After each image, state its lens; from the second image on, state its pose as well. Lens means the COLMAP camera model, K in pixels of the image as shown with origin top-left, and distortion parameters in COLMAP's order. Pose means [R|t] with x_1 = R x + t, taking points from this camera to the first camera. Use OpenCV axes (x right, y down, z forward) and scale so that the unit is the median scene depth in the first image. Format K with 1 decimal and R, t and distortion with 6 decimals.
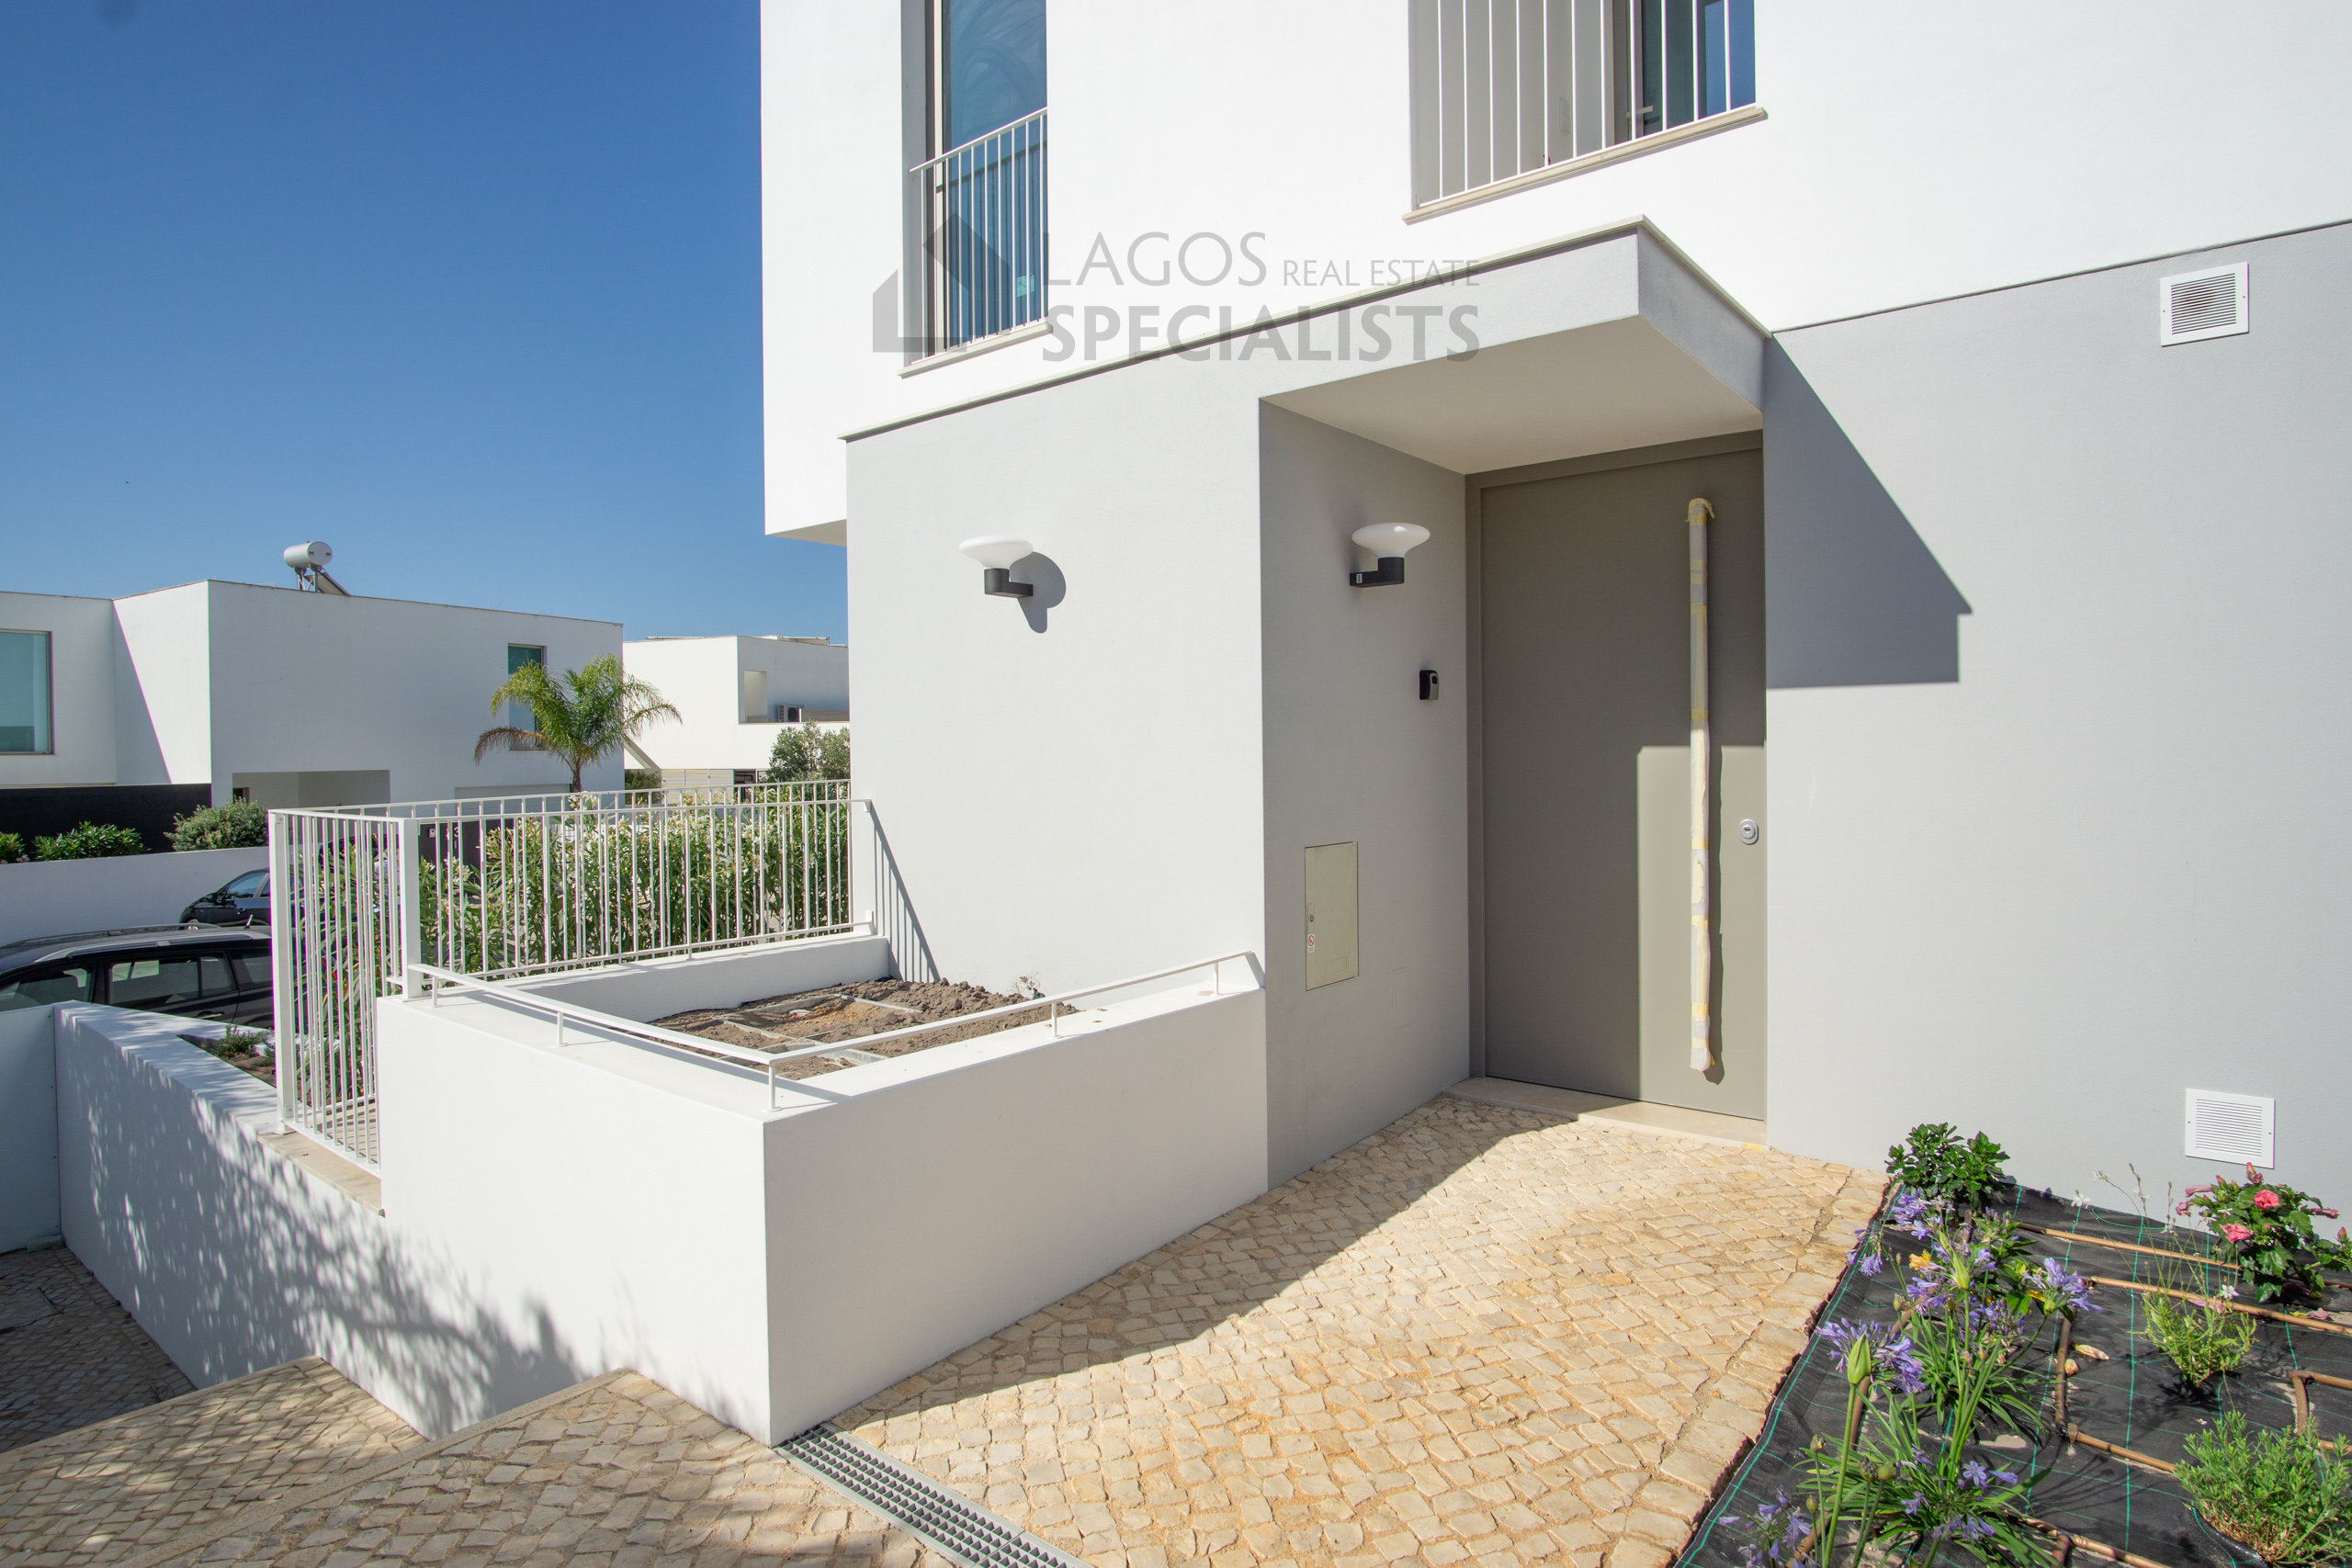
lens RADIAL K [[1288.1, 0, 1197.4], [0, 1288.1, 766.7], [0, 0, 1]] dist [-0.032180, 0.007402]
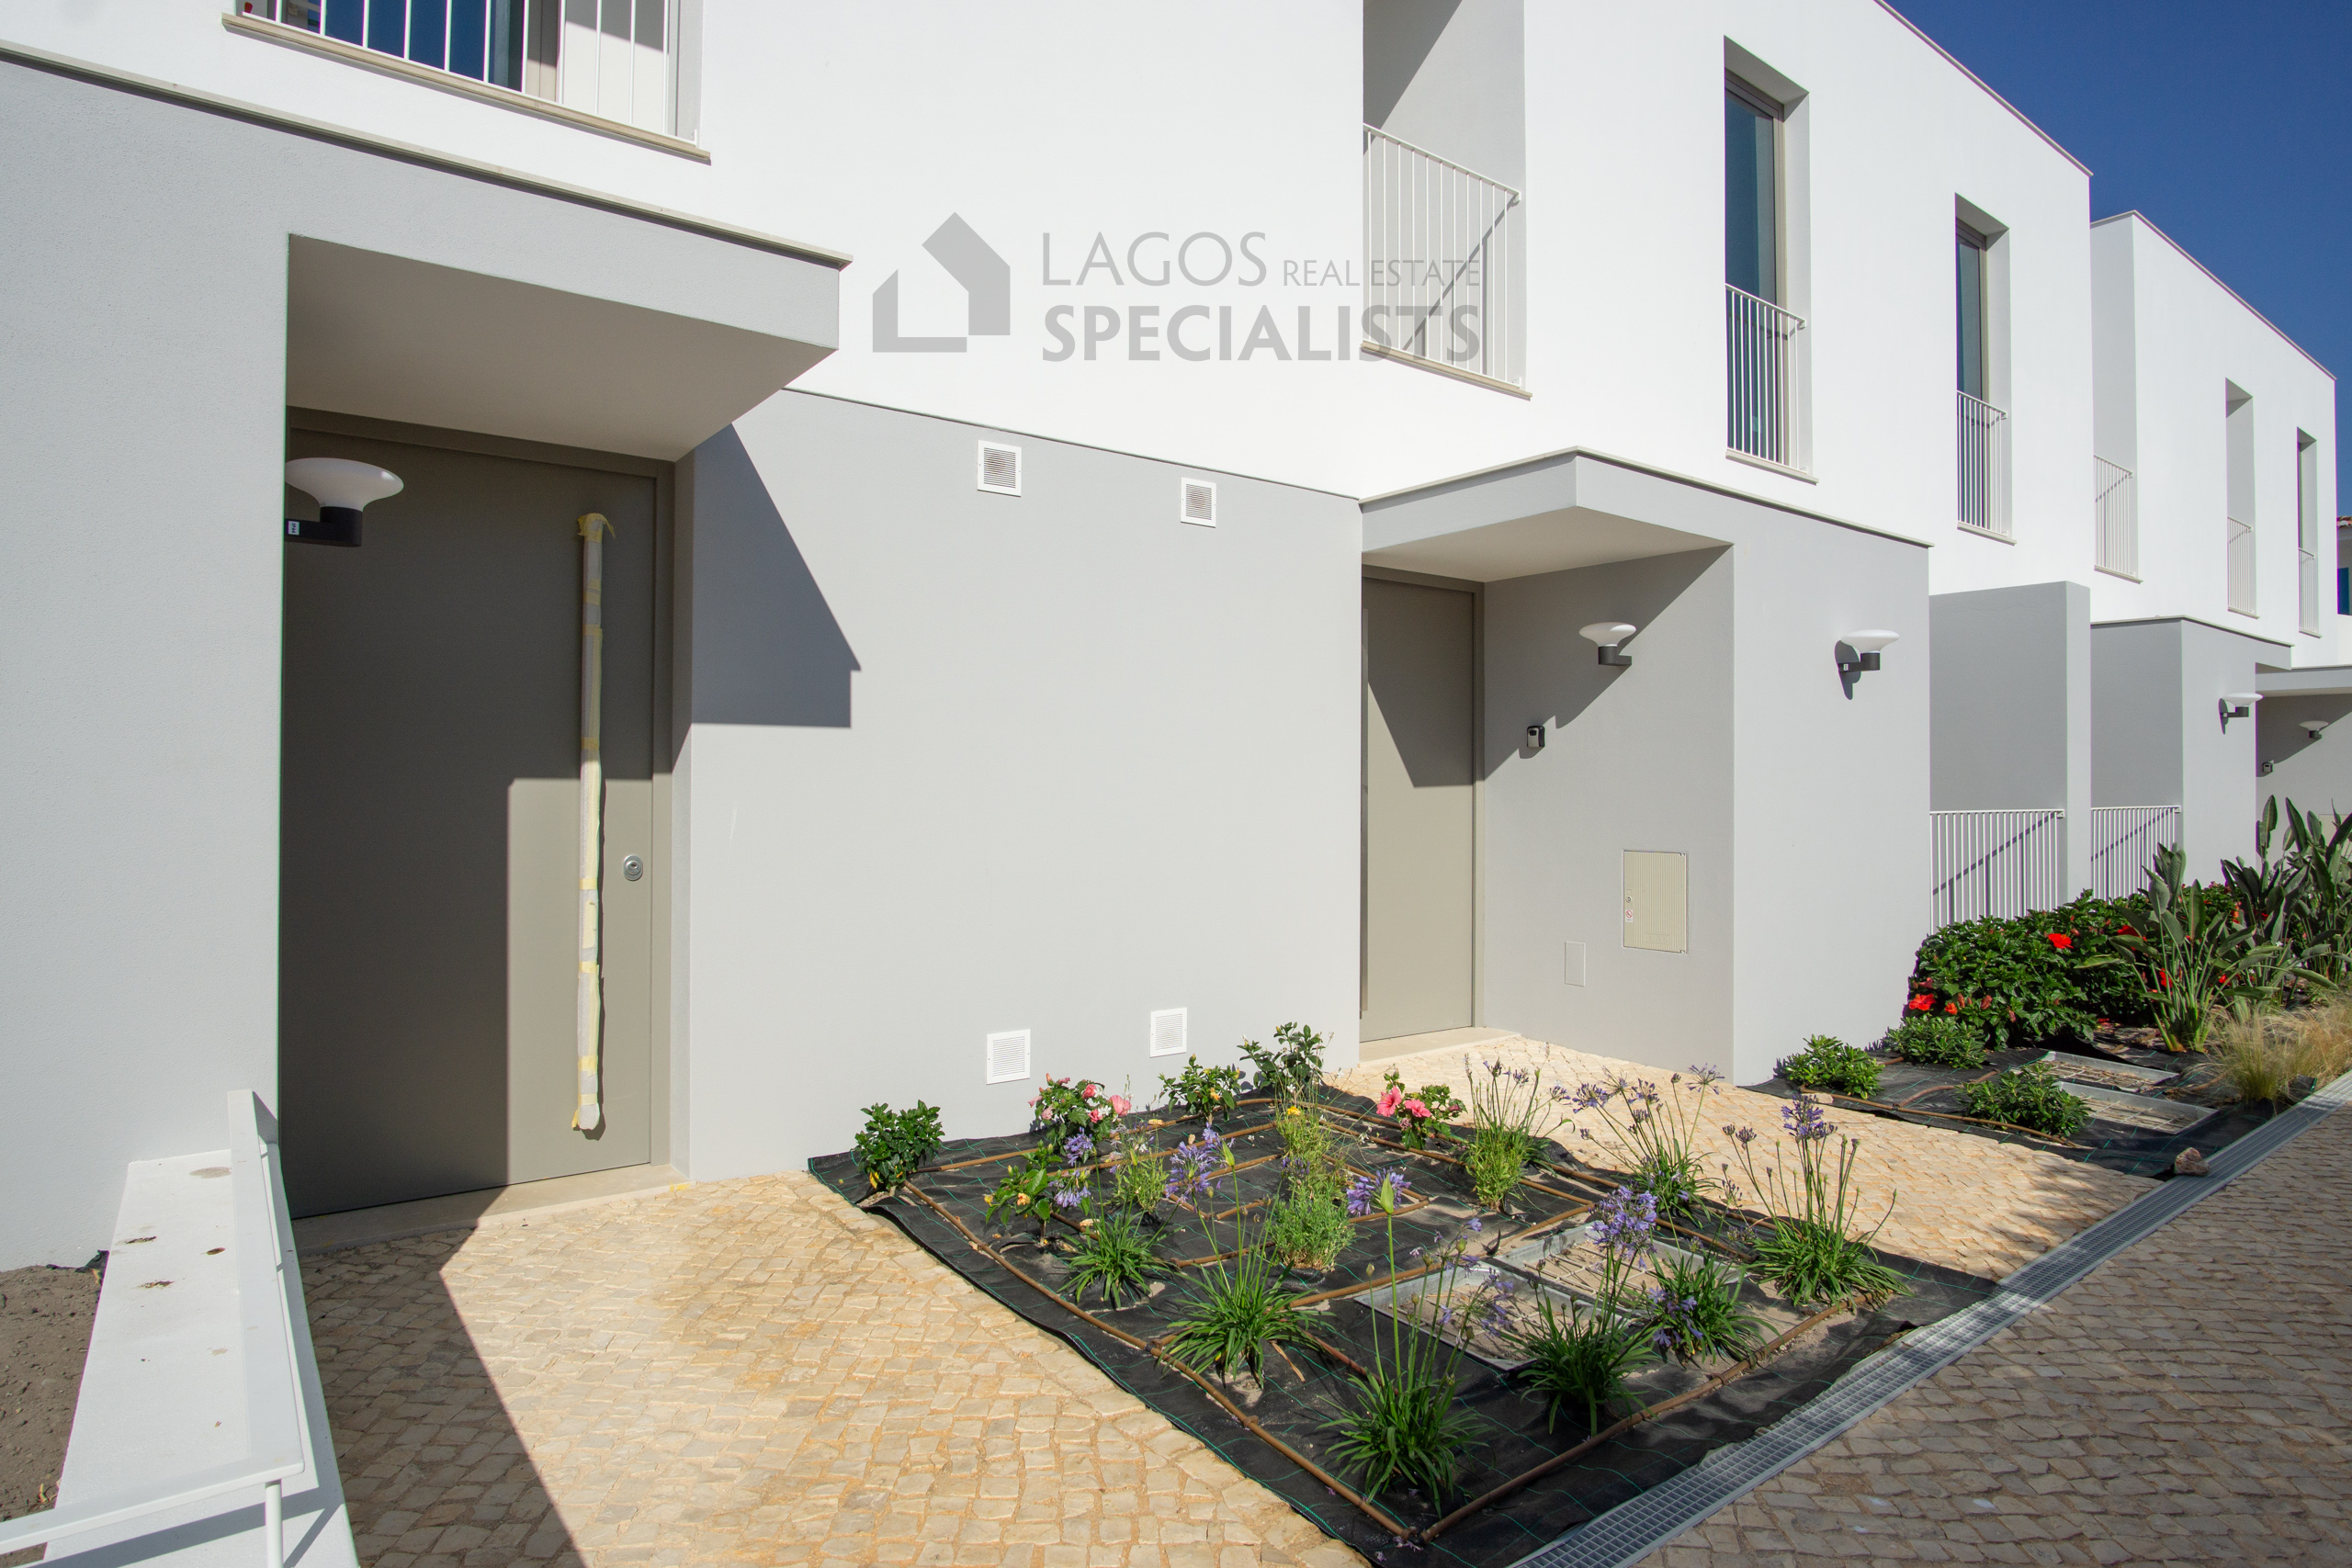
lens RADIAL K [[1307.1, 0, 1148.5], [0, 1307.1, 774.0], [0, 0, 1]] dist [-0.036231, 0.010178]
pose [[0.239032, 0.019537, 0.970815, -0.461365], [0.007050, 0.999736, -0.021855, 0.004137], [-0.970986, 0.012069, 0.238831, 0.412439]]
